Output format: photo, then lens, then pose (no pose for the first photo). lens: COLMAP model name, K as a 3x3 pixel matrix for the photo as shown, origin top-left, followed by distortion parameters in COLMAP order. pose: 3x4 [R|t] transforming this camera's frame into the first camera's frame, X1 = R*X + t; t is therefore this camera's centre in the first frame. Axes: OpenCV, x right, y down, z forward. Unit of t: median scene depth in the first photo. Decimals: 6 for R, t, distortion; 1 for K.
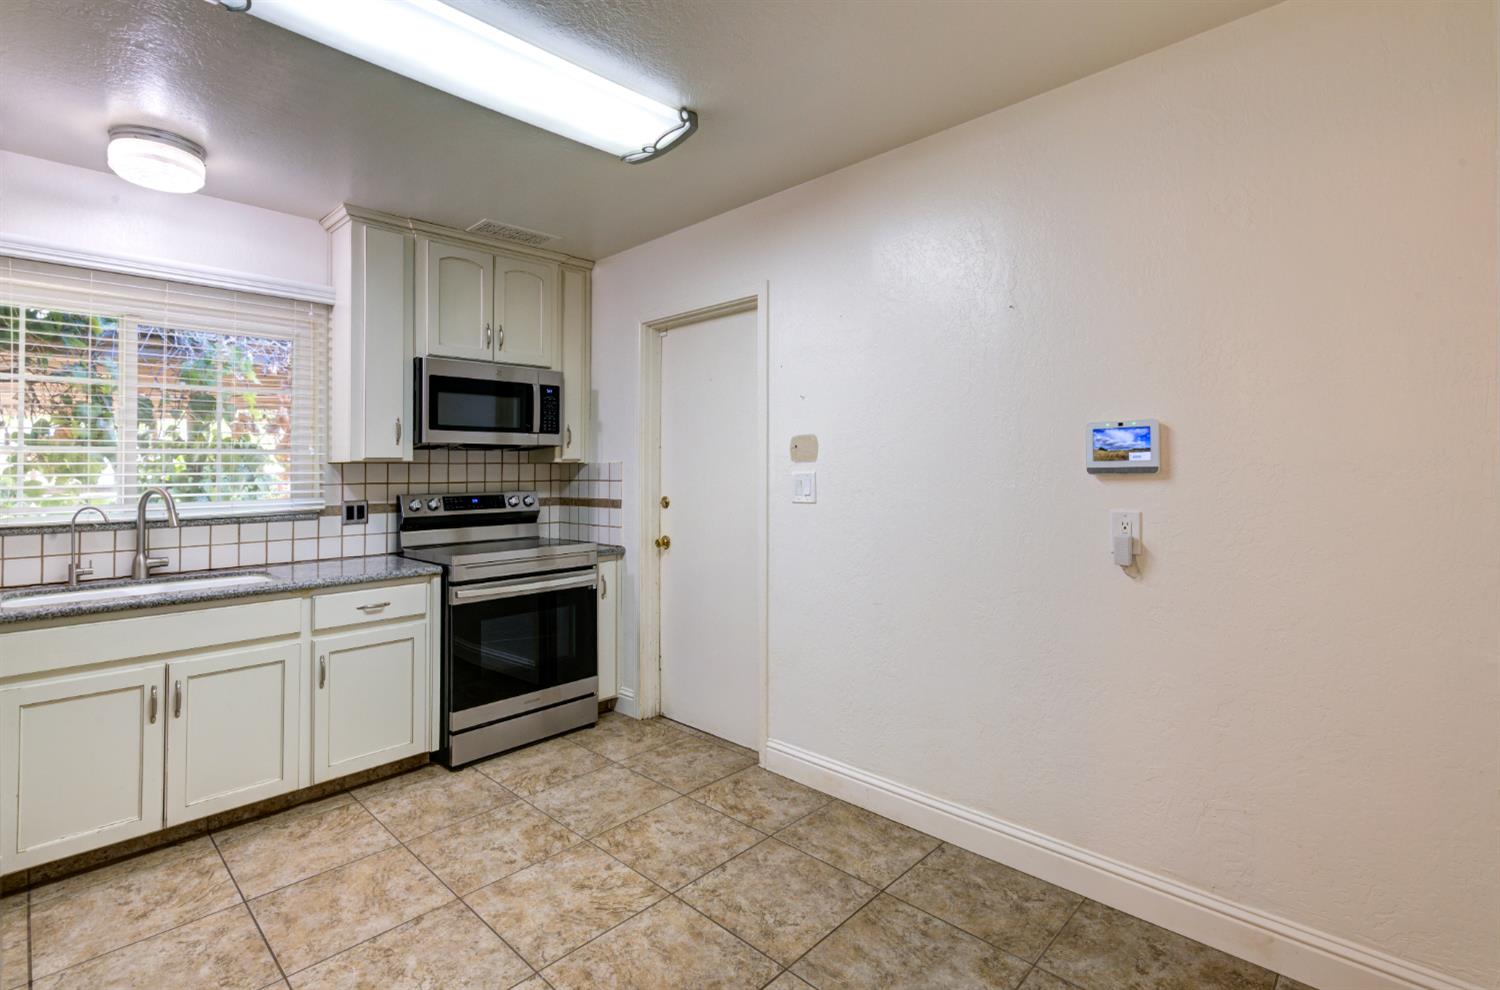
lens RADIAL K [[679.7, 0, 728.5], [0, 679.7, 472.9], [0, 0, 1]] dist [0.000679, 0.000528]
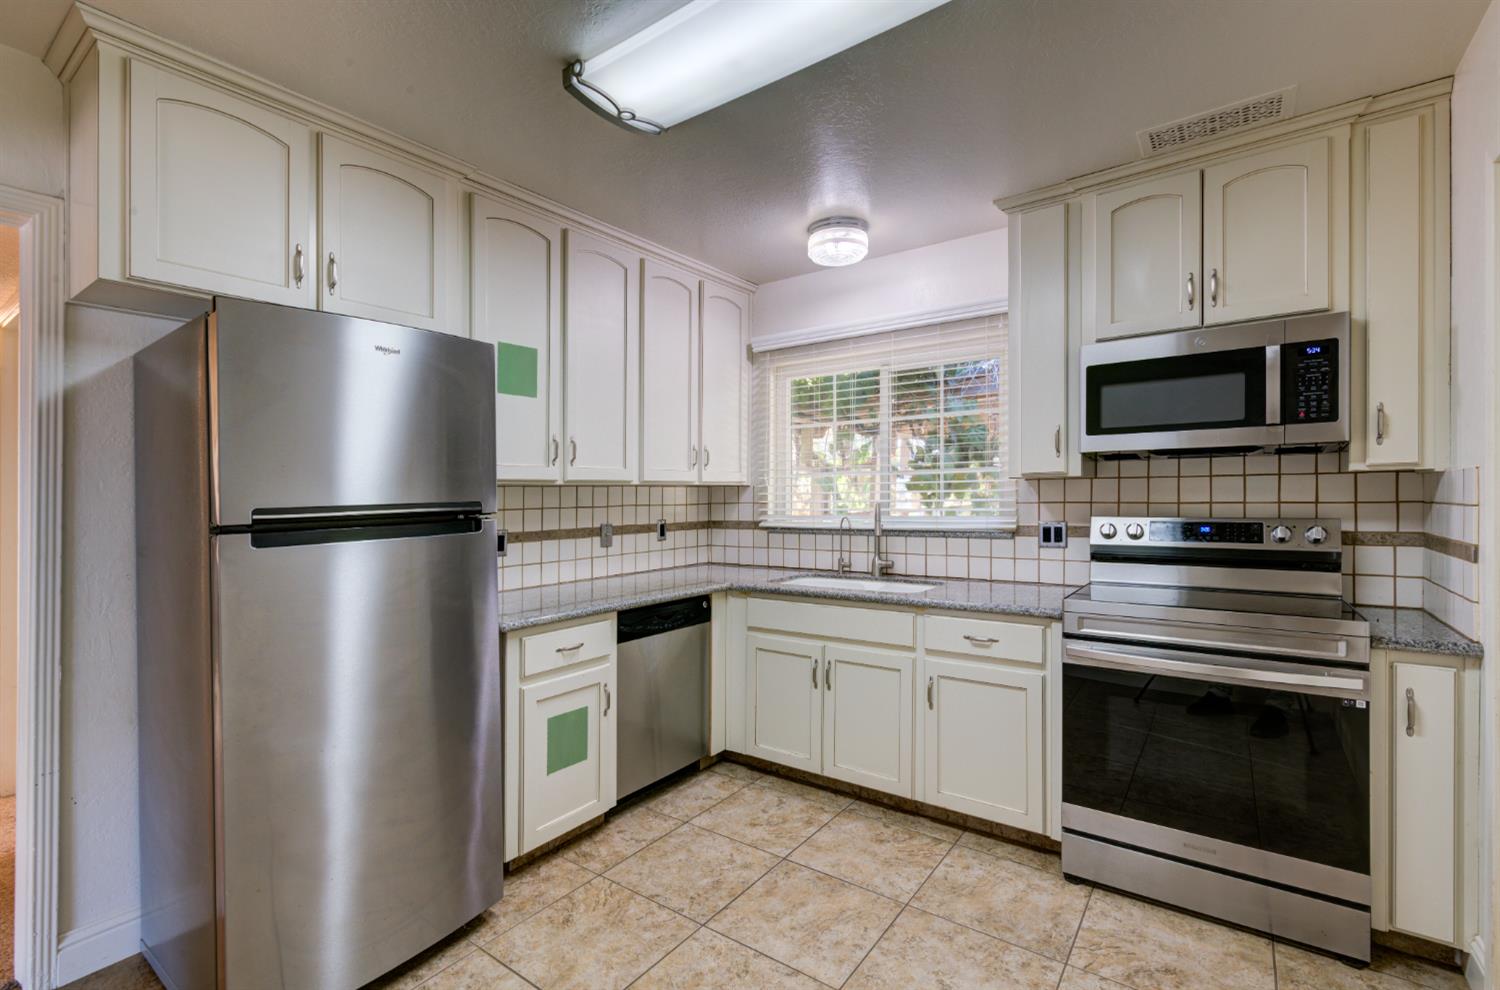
lens RADIAL K [[679.7, 0, 764.4], [0, 679.7, 487.9], [0, 0, 1]] dist [0.000679, 0.000528]
pose [[0.150532, -0.003715, -0.988598, 0.316090], [0.005862, 0.999979, -0.002865, -0.003133], [0.988588, -0.005364, 0.150551, 0.566142]]
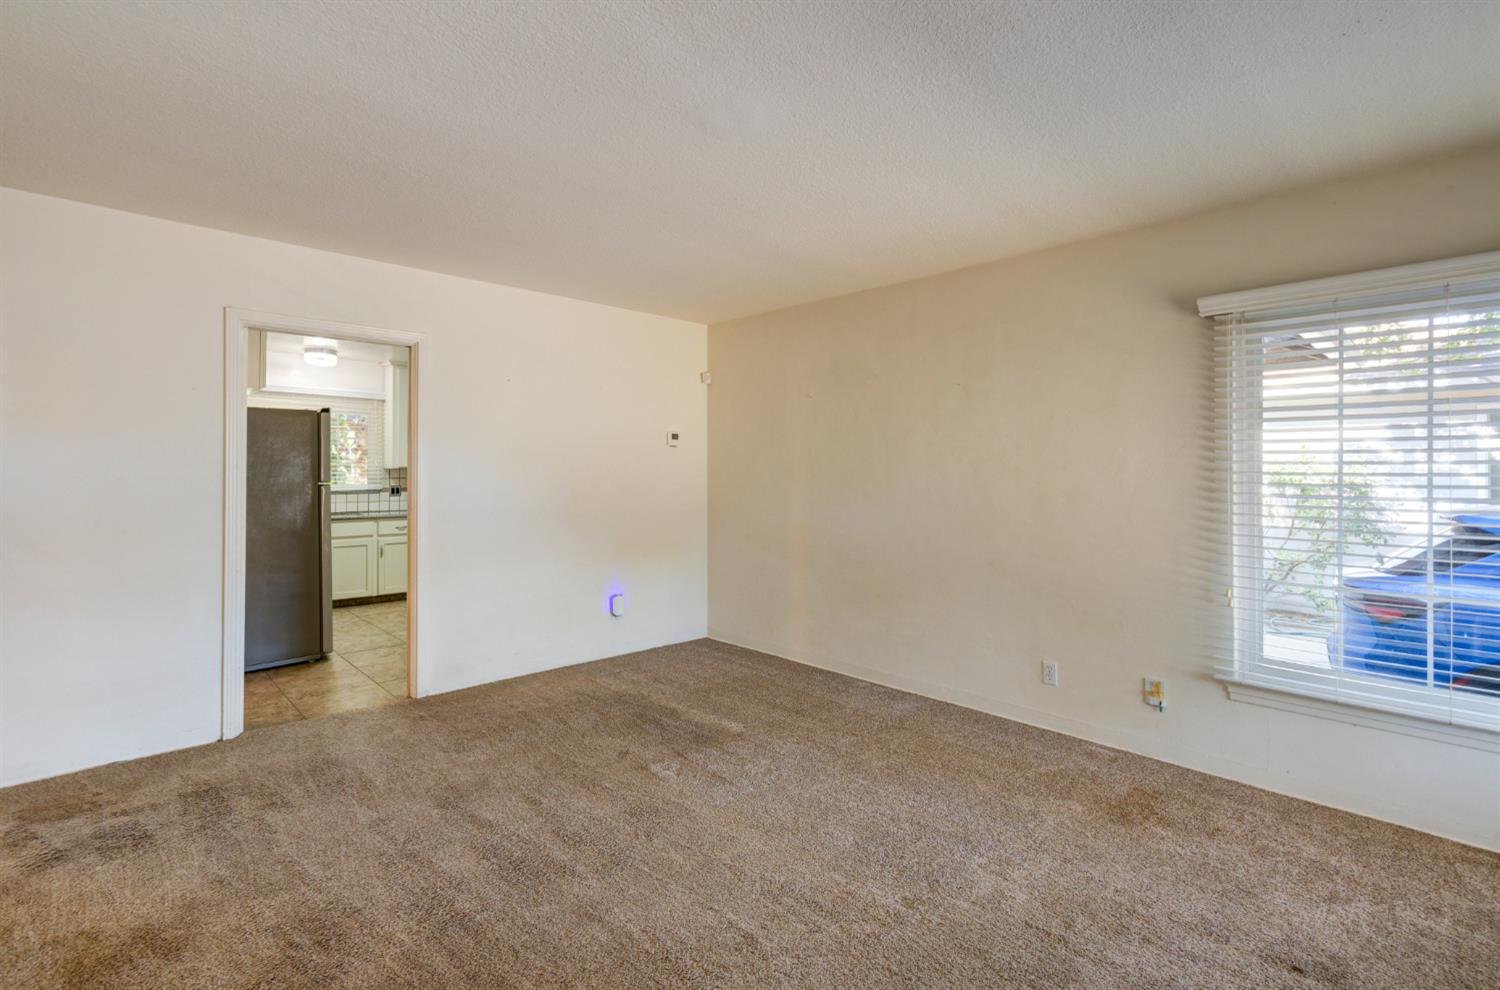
lens RADIAL K [[679.7, 0, 763.8], [0, 679.7, 482.2], [0, 0, 1]] dist [0.000679, 0.000528]
pose [[0.999768, 0.002977, -0.021316, 0.825020], [-0.002664, 0.999888, 0.014728, -0.008000], [0.021358, -0.014668, 0.999664, -1.405045]]
